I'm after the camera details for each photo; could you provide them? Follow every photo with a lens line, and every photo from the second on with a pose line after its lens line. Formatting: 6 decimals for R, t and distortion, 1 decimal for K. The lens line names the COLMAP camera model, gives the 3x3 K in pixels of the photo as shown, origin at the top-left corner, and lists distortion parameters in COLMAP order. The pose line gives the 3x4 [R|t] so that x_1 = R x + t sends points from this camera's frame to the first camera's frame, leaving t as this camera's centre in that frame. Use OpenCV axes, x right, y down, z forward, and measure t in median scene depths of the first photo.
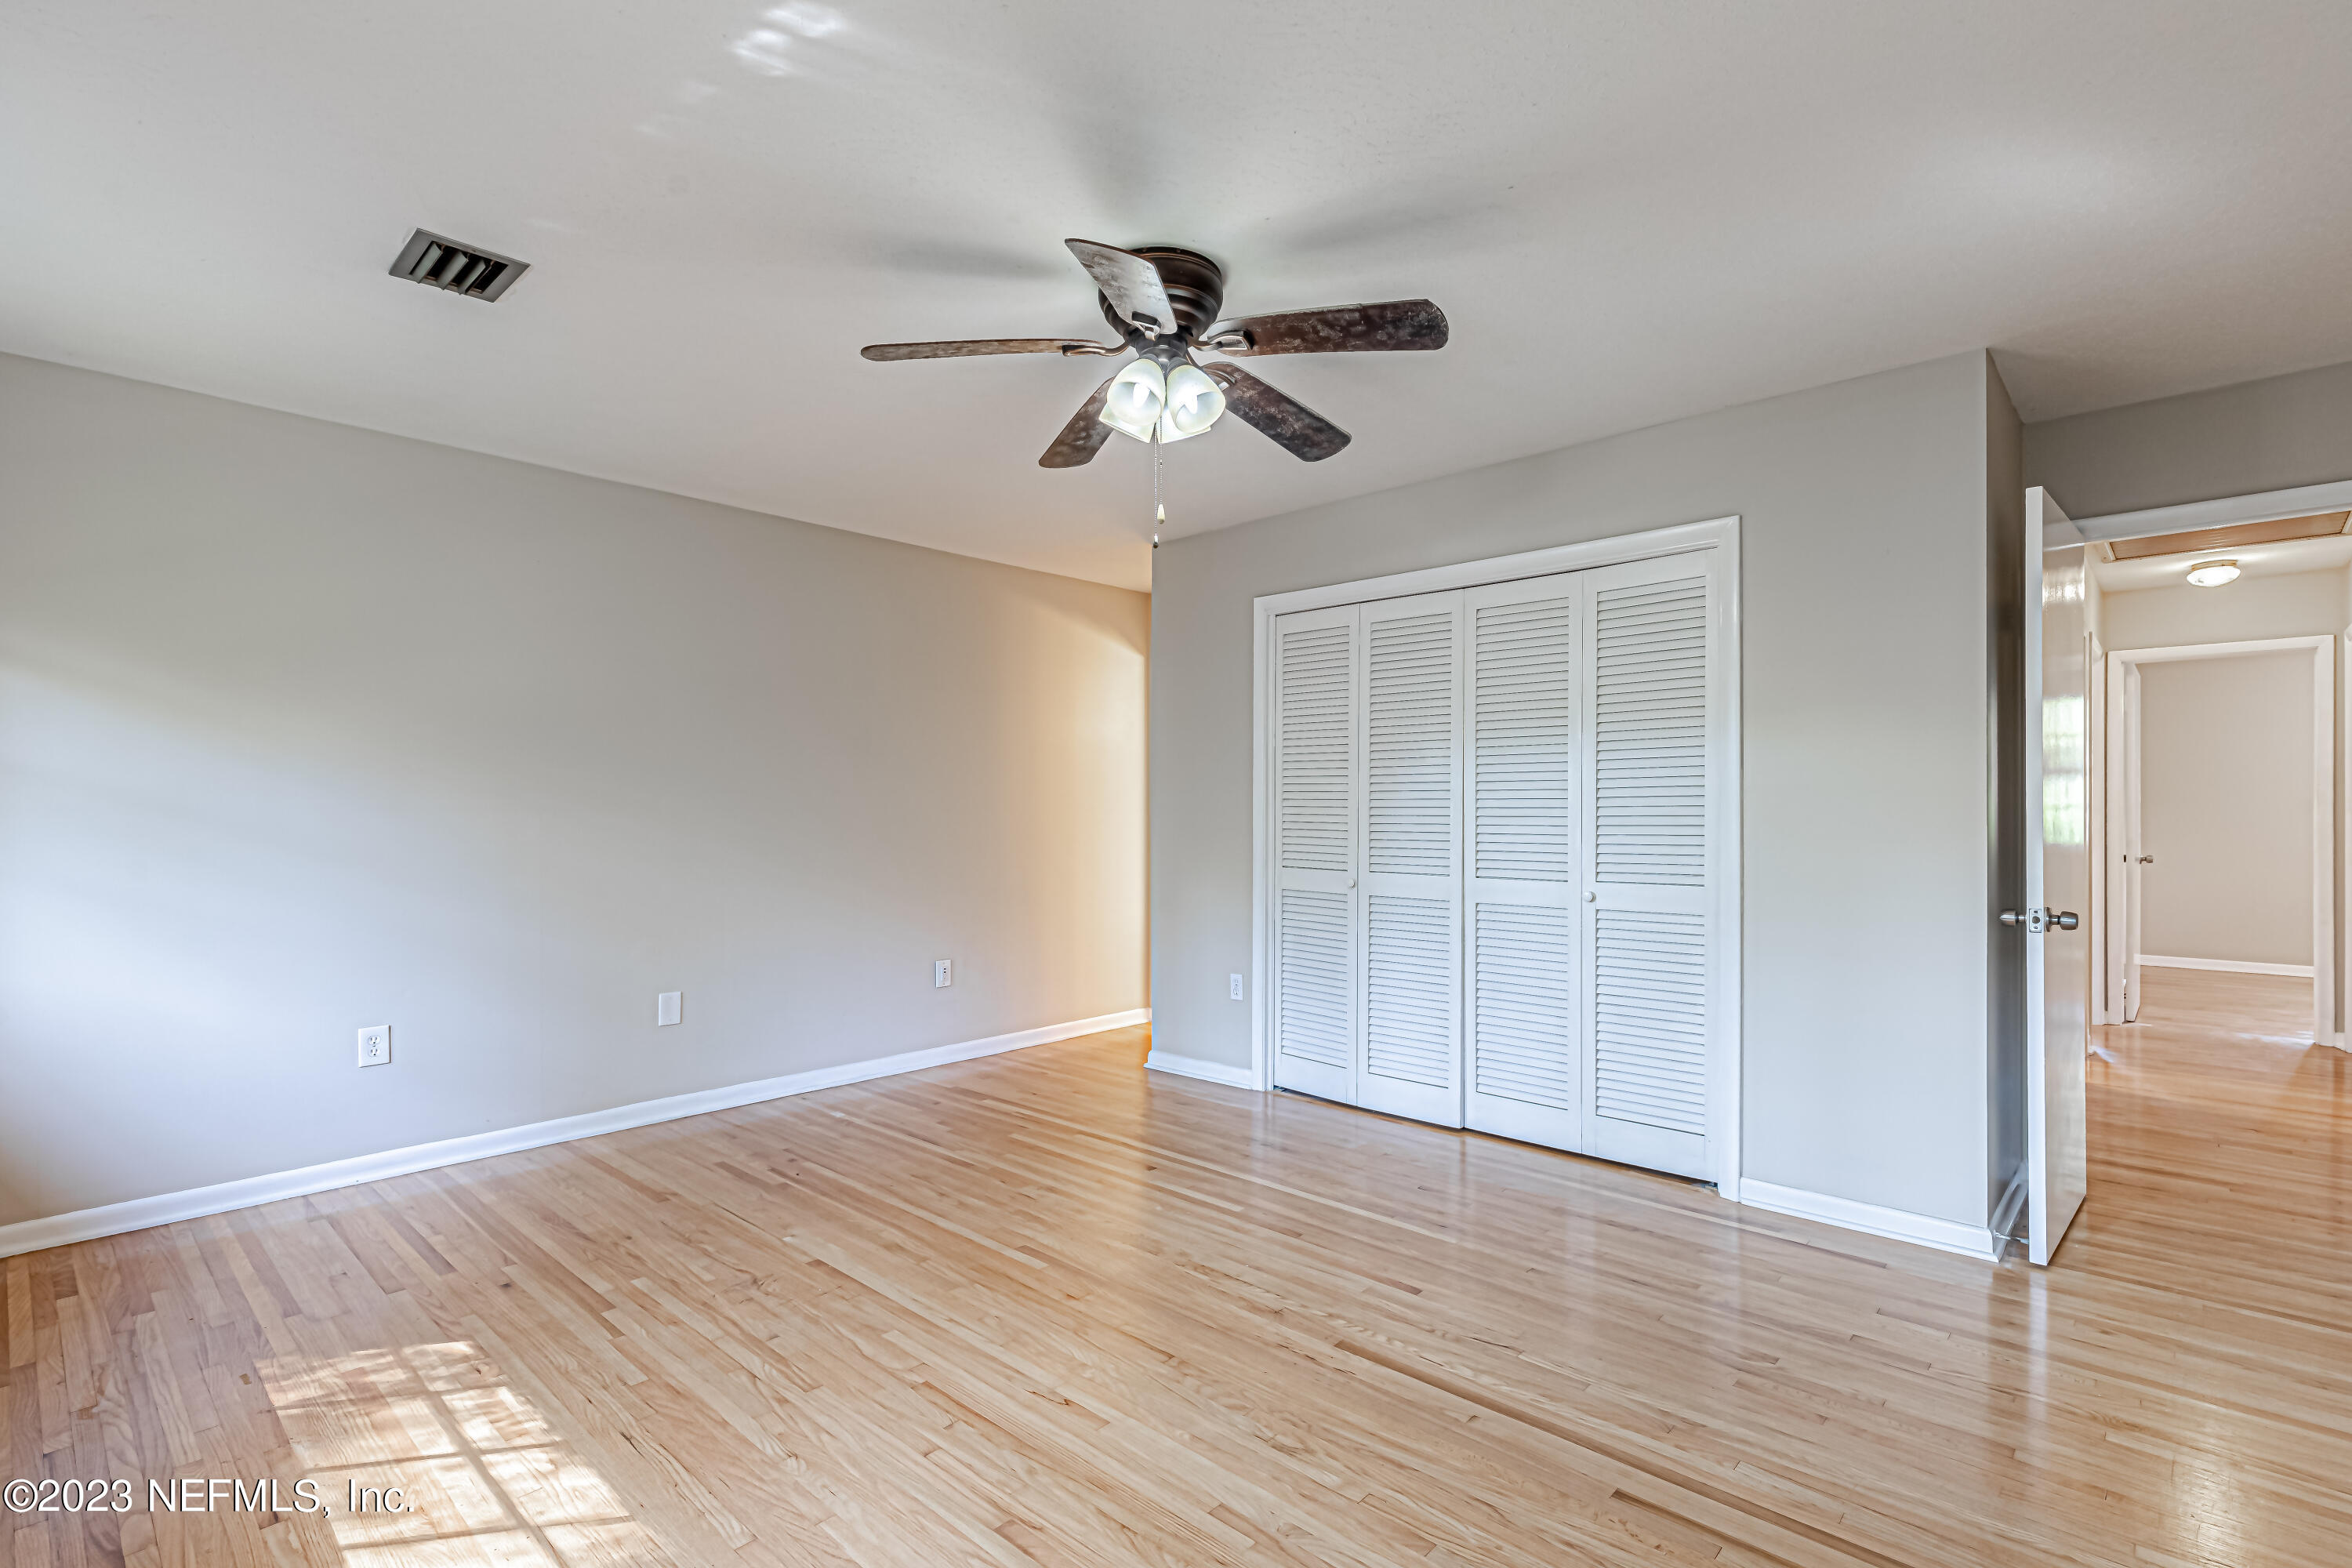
lens RADIAL K [[1076.2, 0, 1234.5], [0, 1076.2, 816.7], [0, 0, 1]] dist [0.010216, -0.002435]
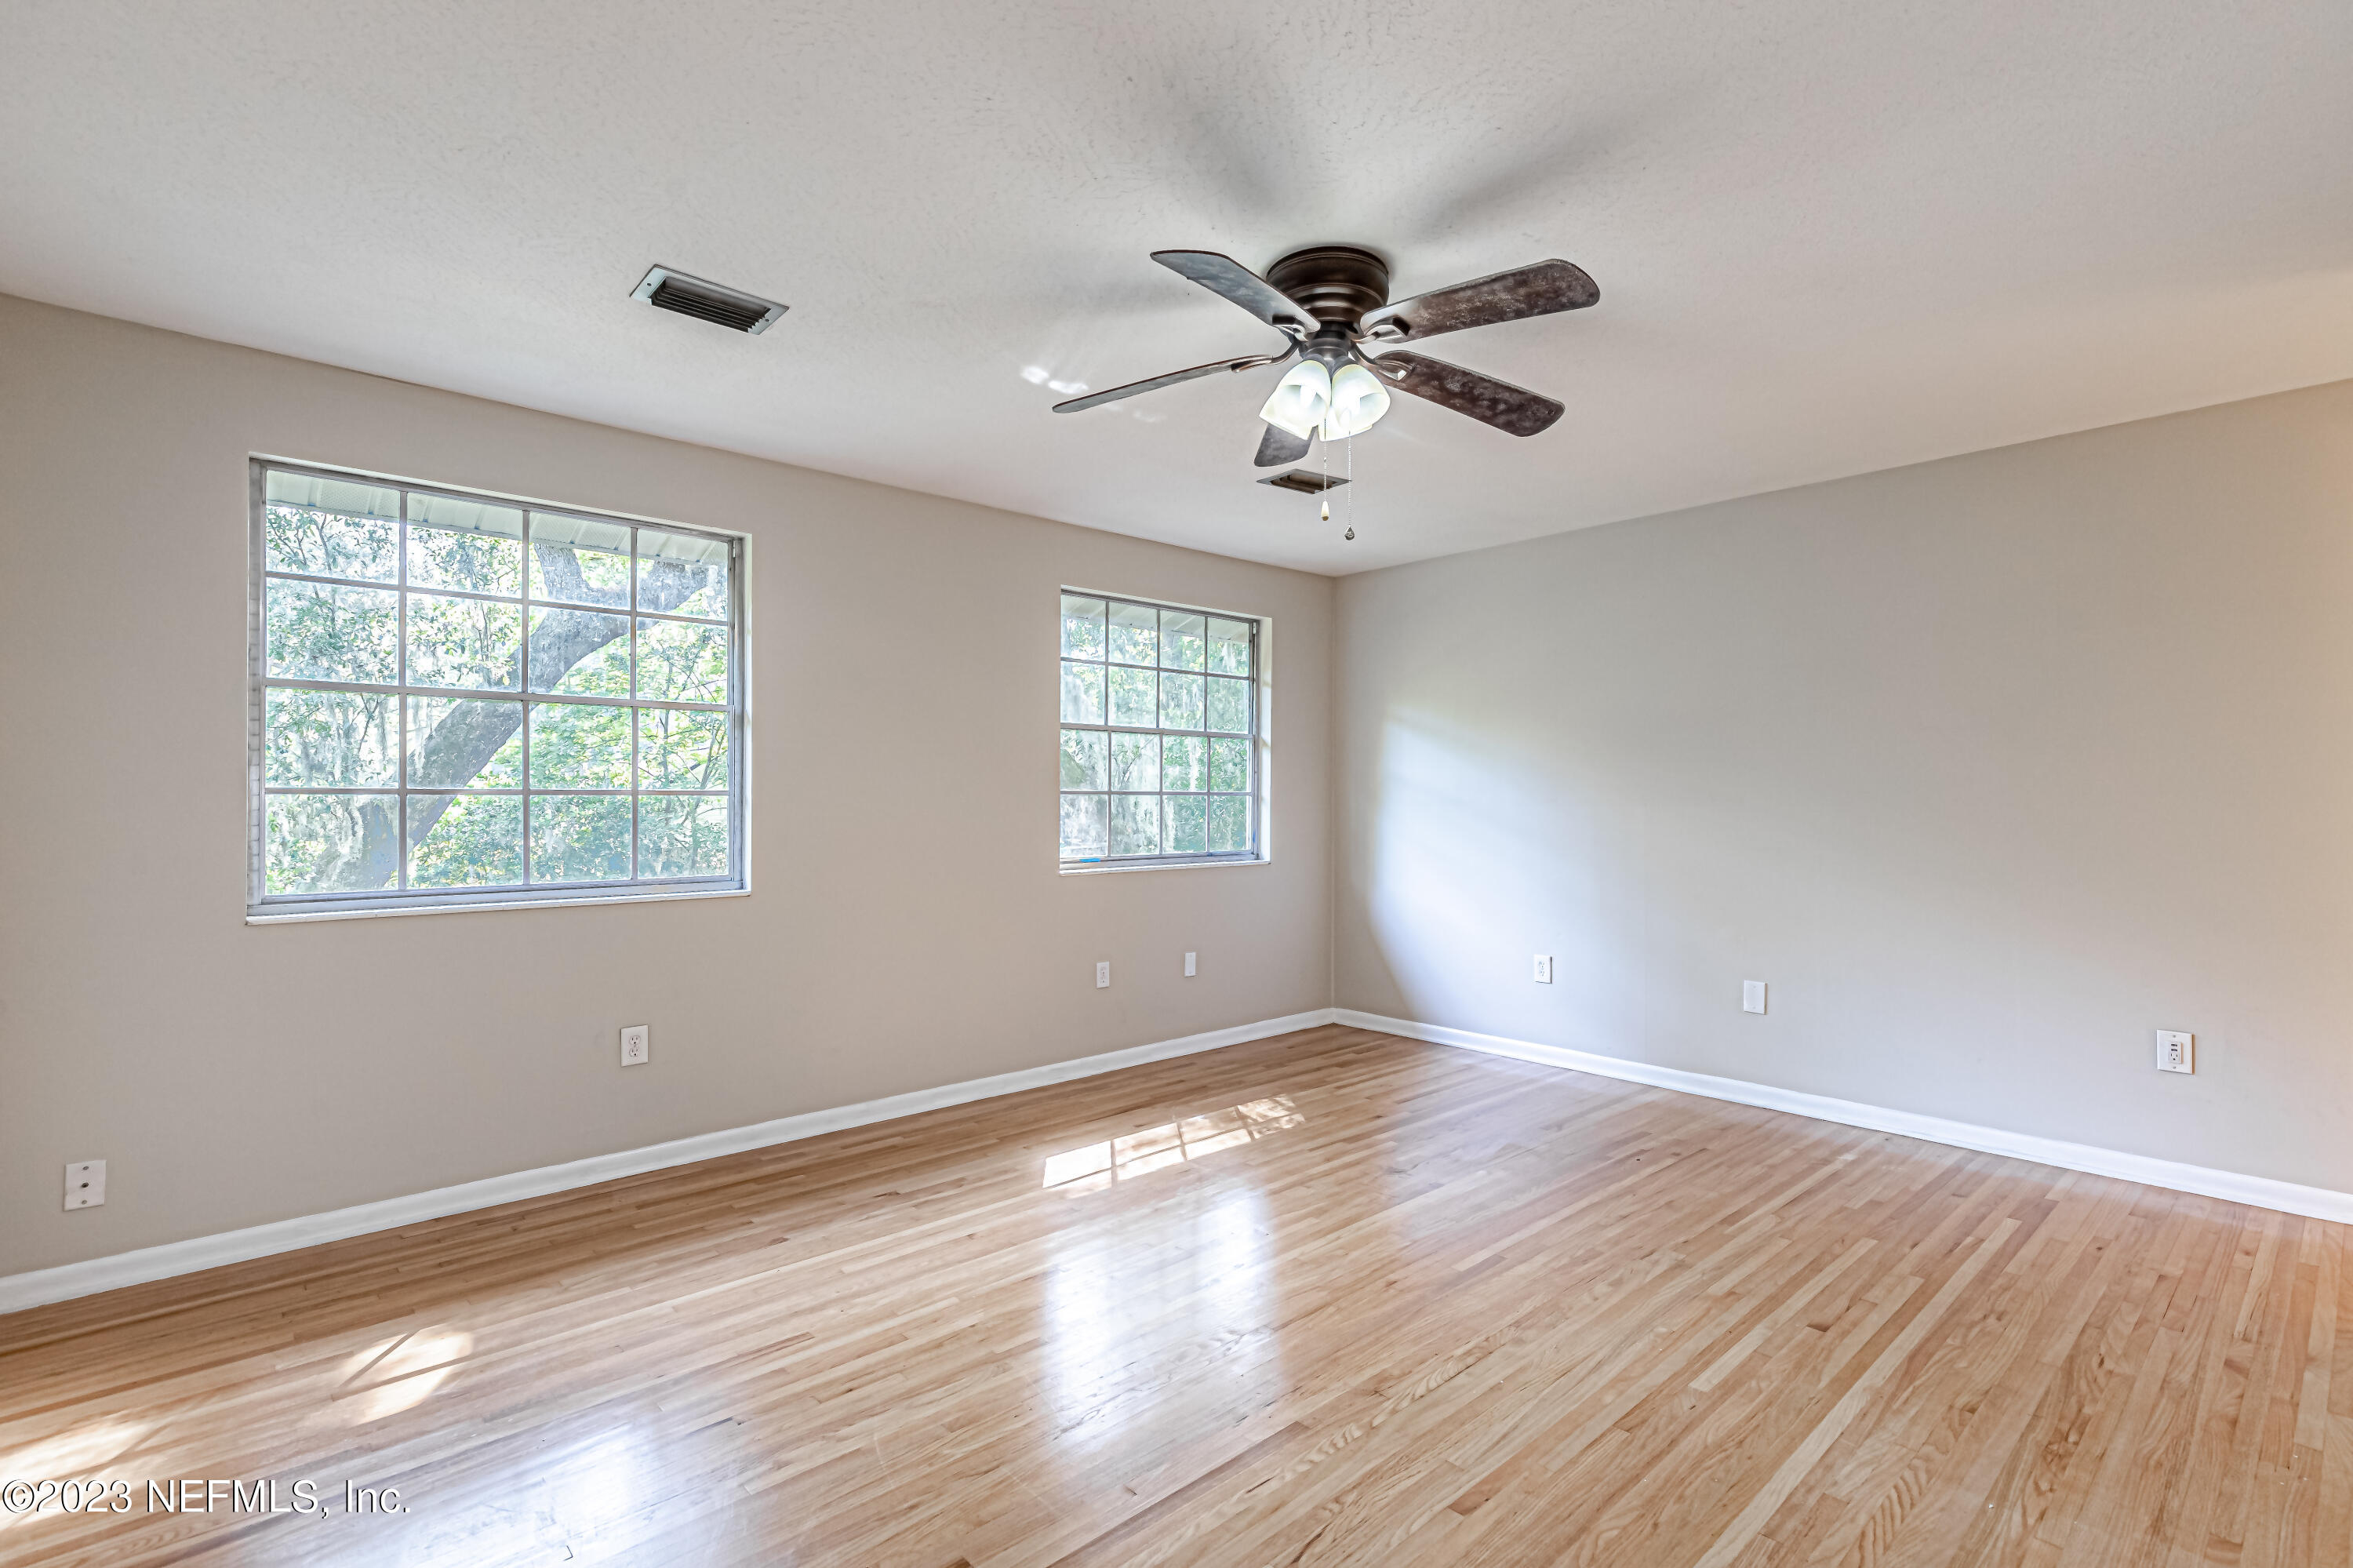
lens RADIAL K [[1076.7, 0, 1179.6], [0, 1076.7, 797.1], [0, 0, 1]] dist [0.010216, -0.002435]
pose [[-0.107982, -0.002902, -0.994149, 0.632510], [-0.003549, 0.999990, -0.002534, -0.008577], [0.994147, 0.003254, -0.107991, 0.645390]]
